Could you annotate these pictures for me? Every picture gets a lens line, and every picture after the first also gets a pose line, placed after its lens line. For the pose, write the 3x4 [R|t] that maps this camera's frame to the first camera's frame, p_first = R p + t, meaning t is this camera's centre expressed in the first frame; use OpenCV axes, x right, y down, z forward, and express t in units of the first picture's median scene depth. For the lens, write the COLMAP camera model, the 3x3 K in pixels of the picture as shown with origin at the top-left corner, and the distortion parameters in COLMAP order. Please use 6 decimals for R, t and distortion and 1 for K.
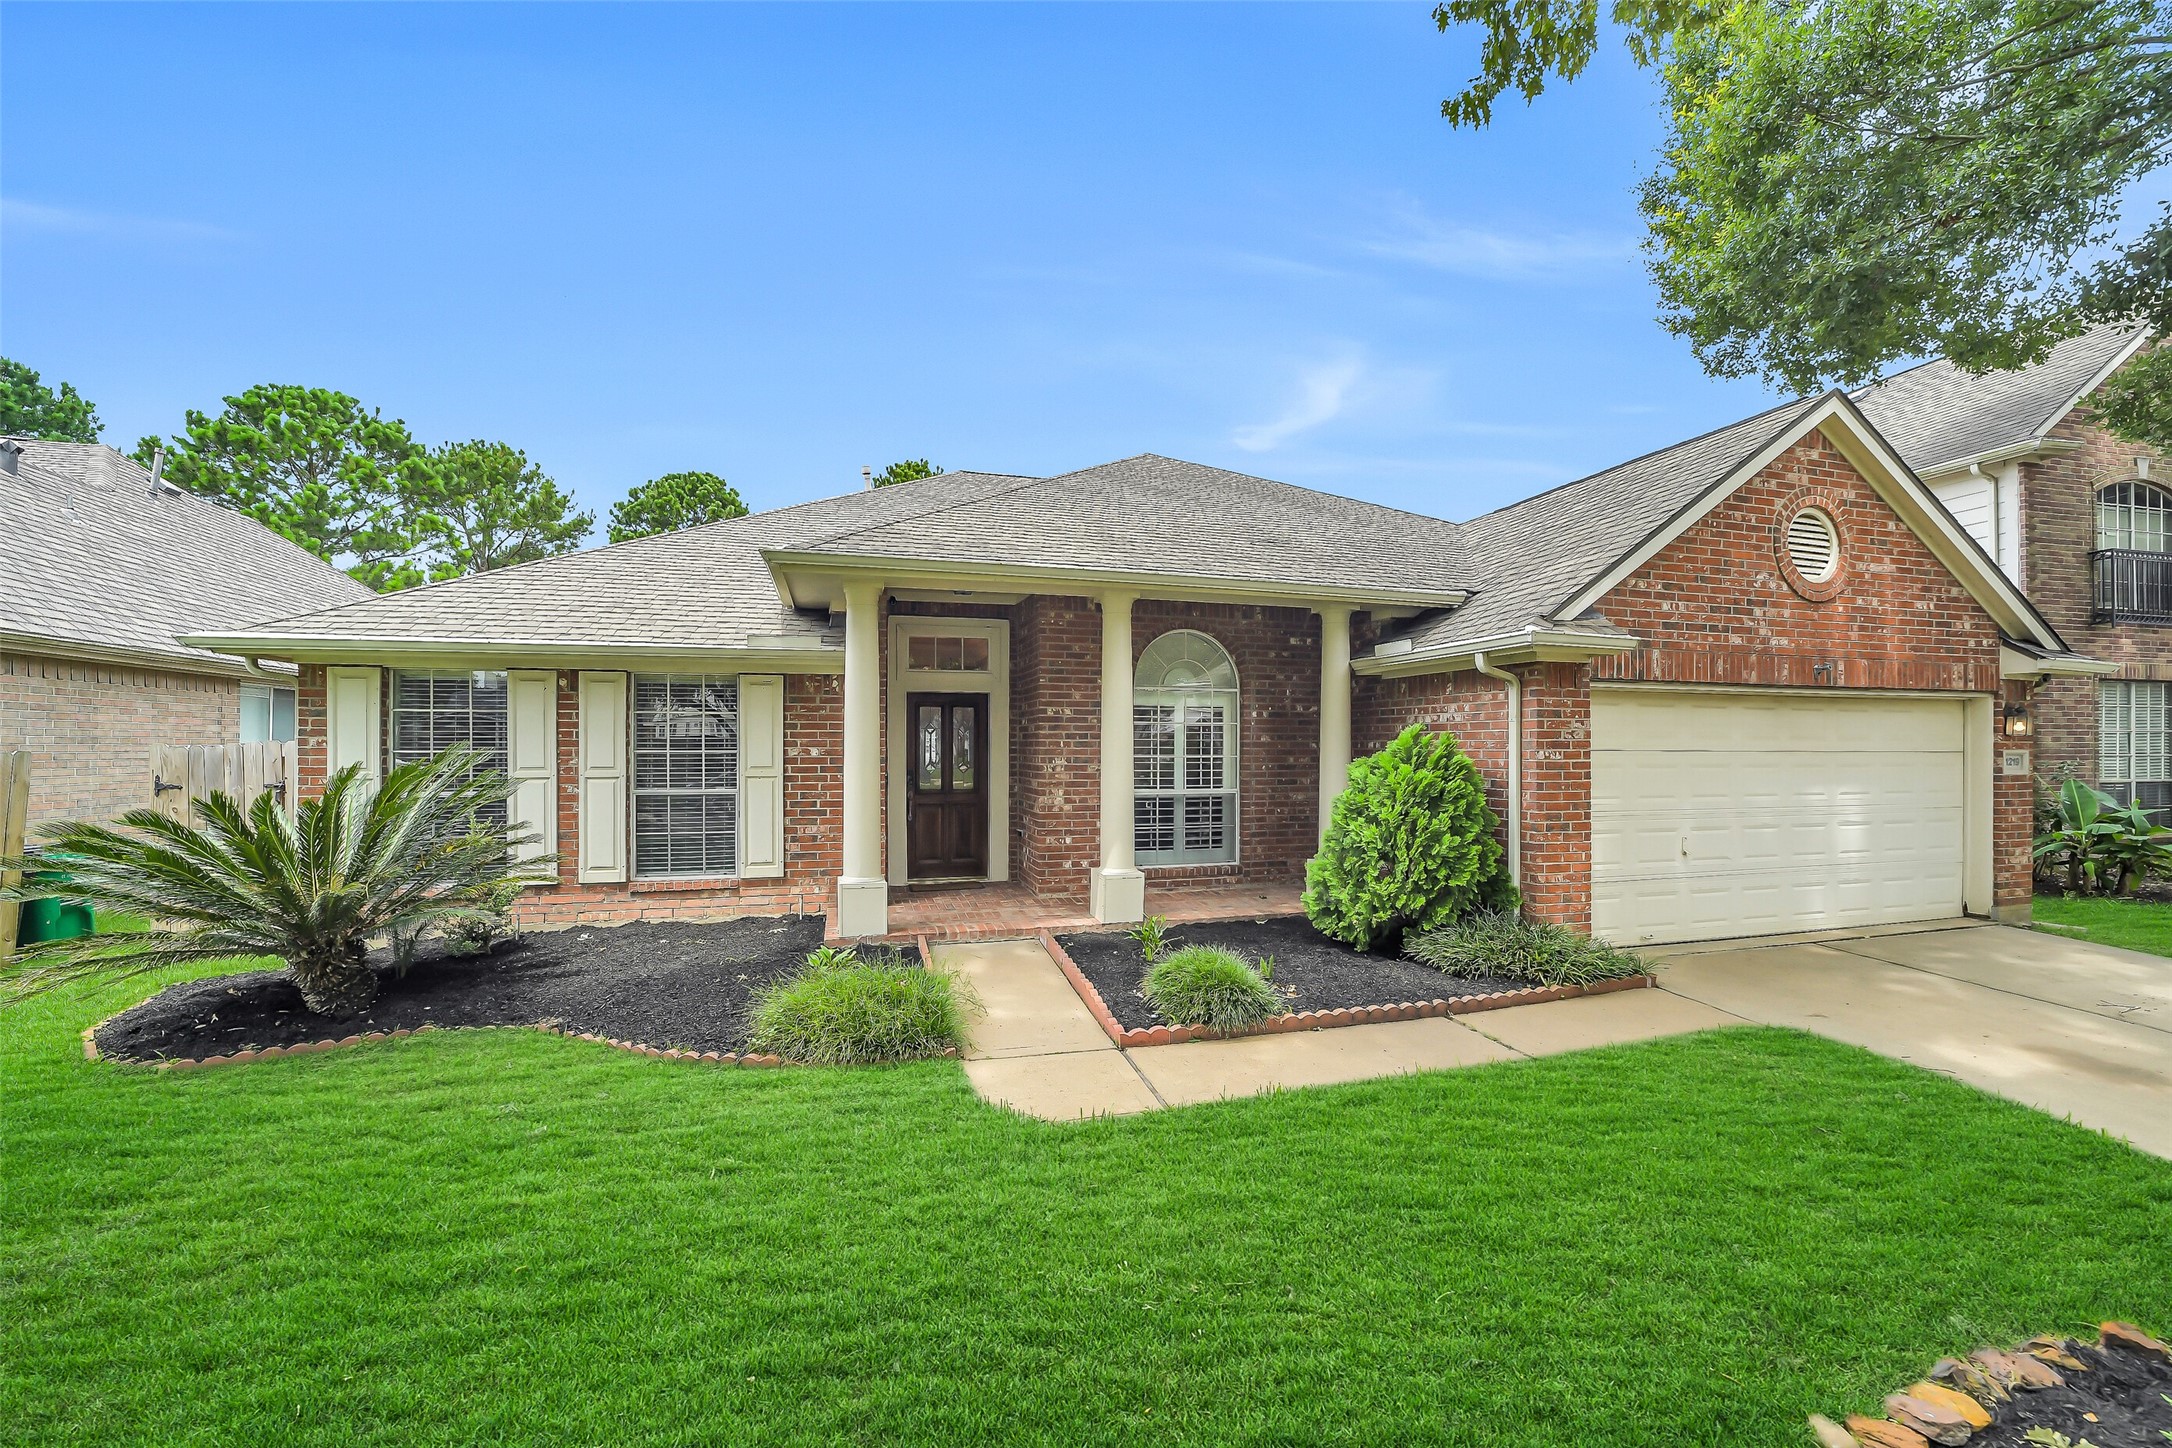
lens RADIAL K [[851.3, 0, 1094.7], [0, 851.3, 729.8], [0, 0, 1]] dist [-0.035725, 0.008076]
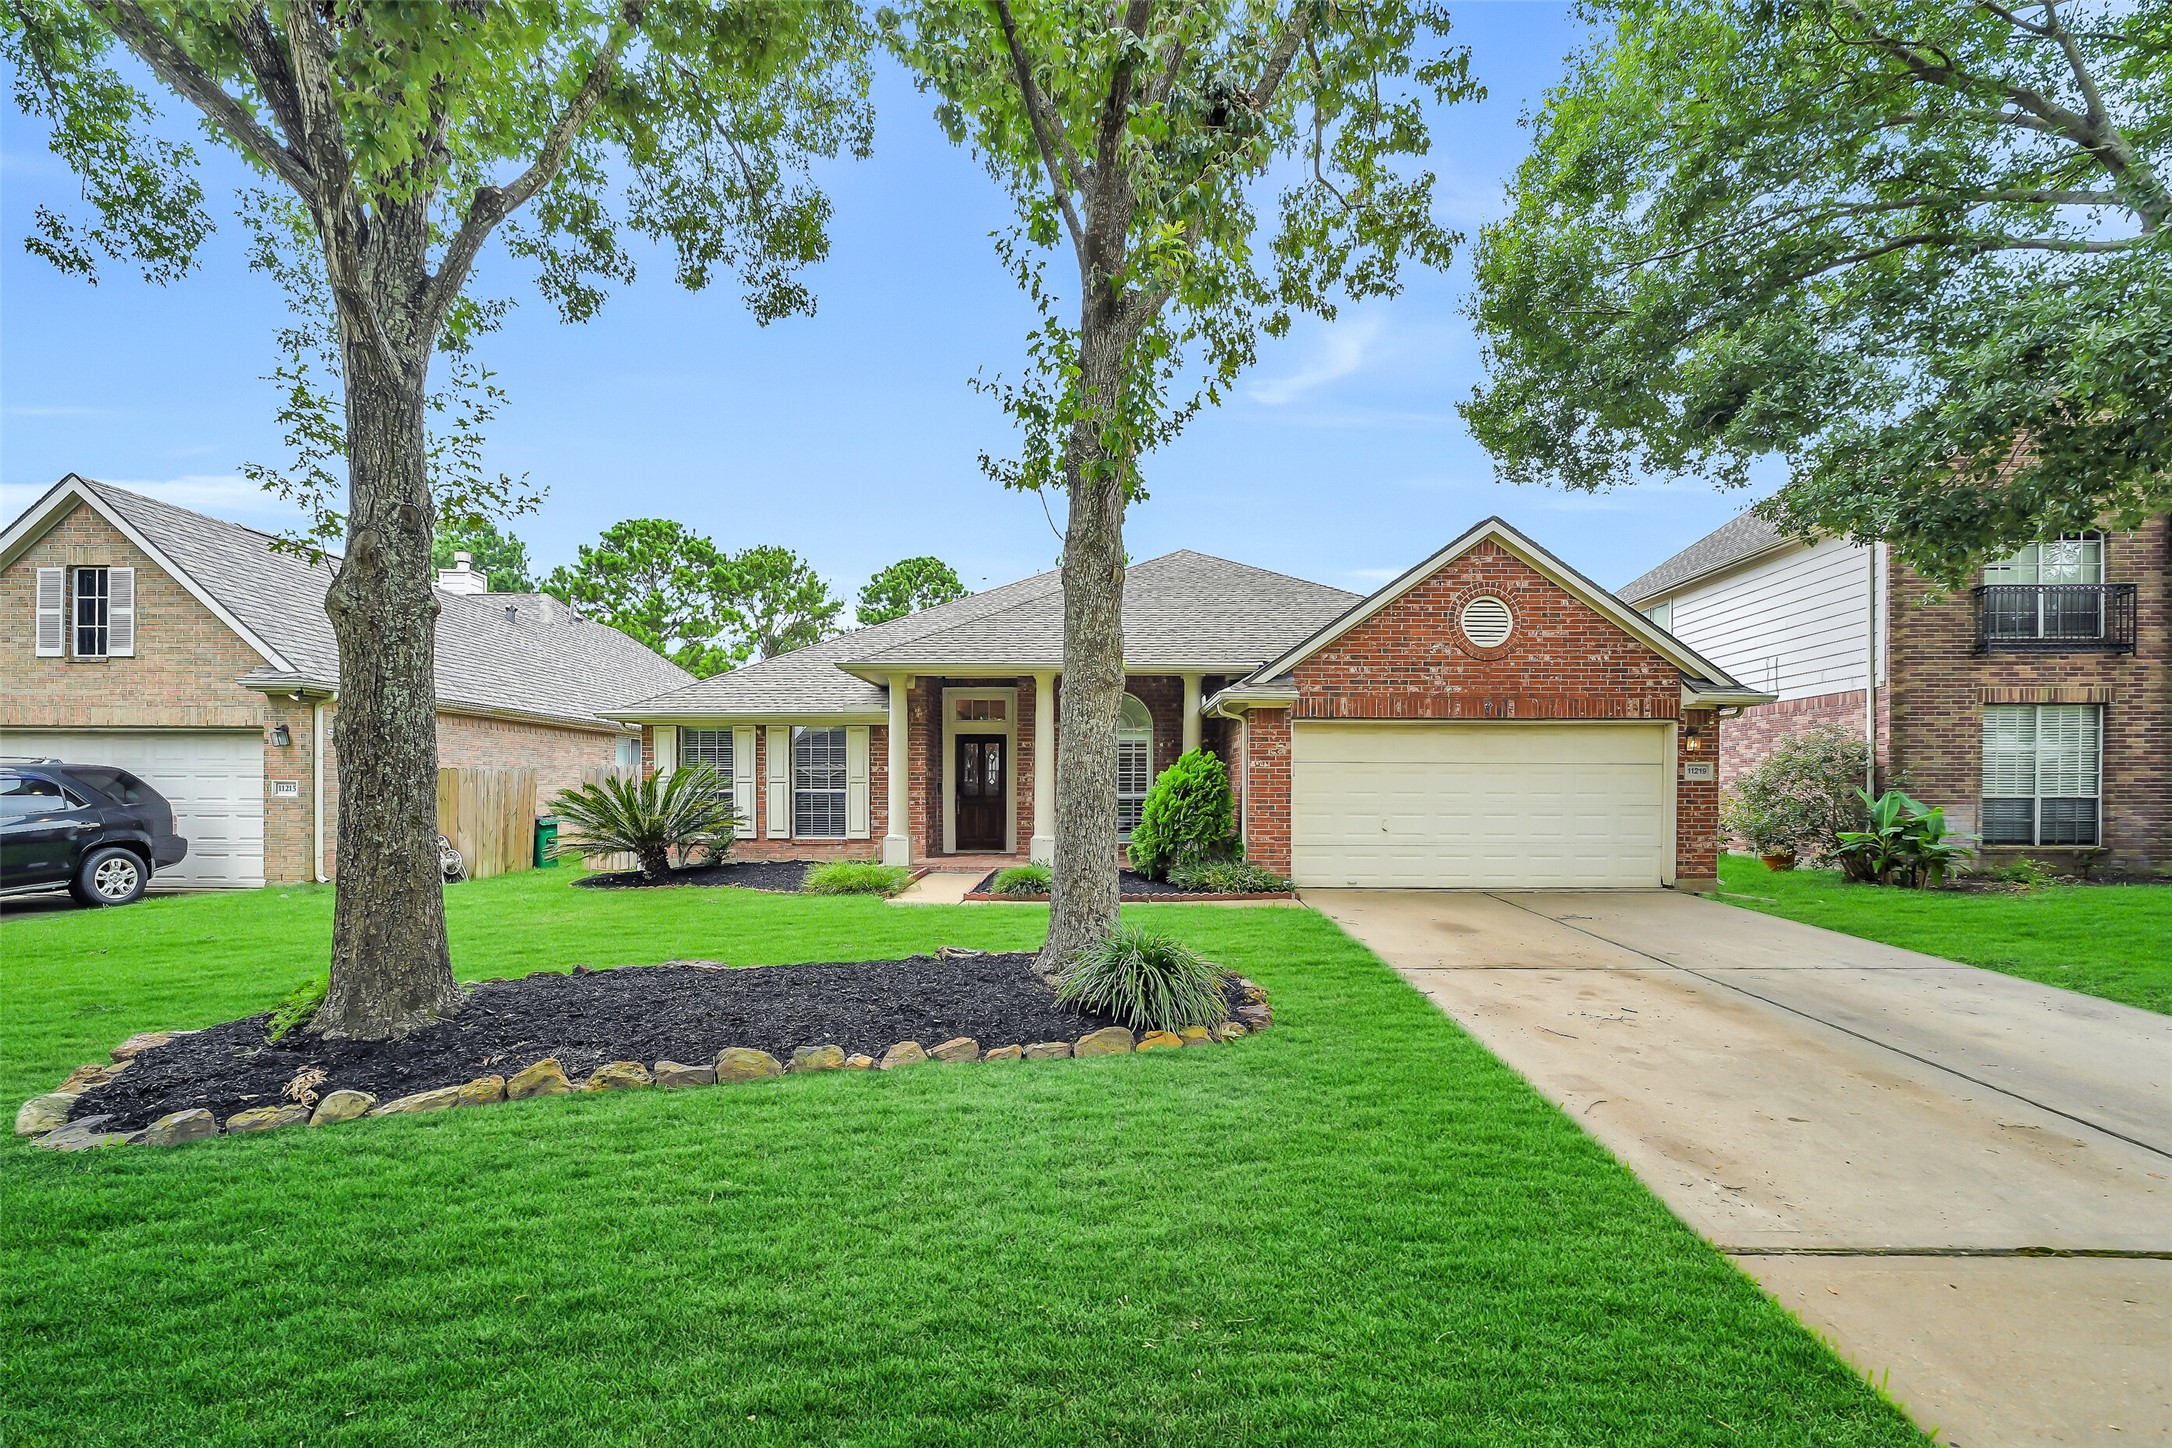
lens RADIAL K [[851.3, 0, 1096.7], [0, 851.3, 773.4], [0, 0, 1]] dist [-0.035725, 0.008076]
pose [[0.962090, -0.005351, -0.272679, 0.554454], [0.005100, 0.999986, -0.001627, 0.039937], [0.272684, 0.000175, 0.962104, -0.561309]]
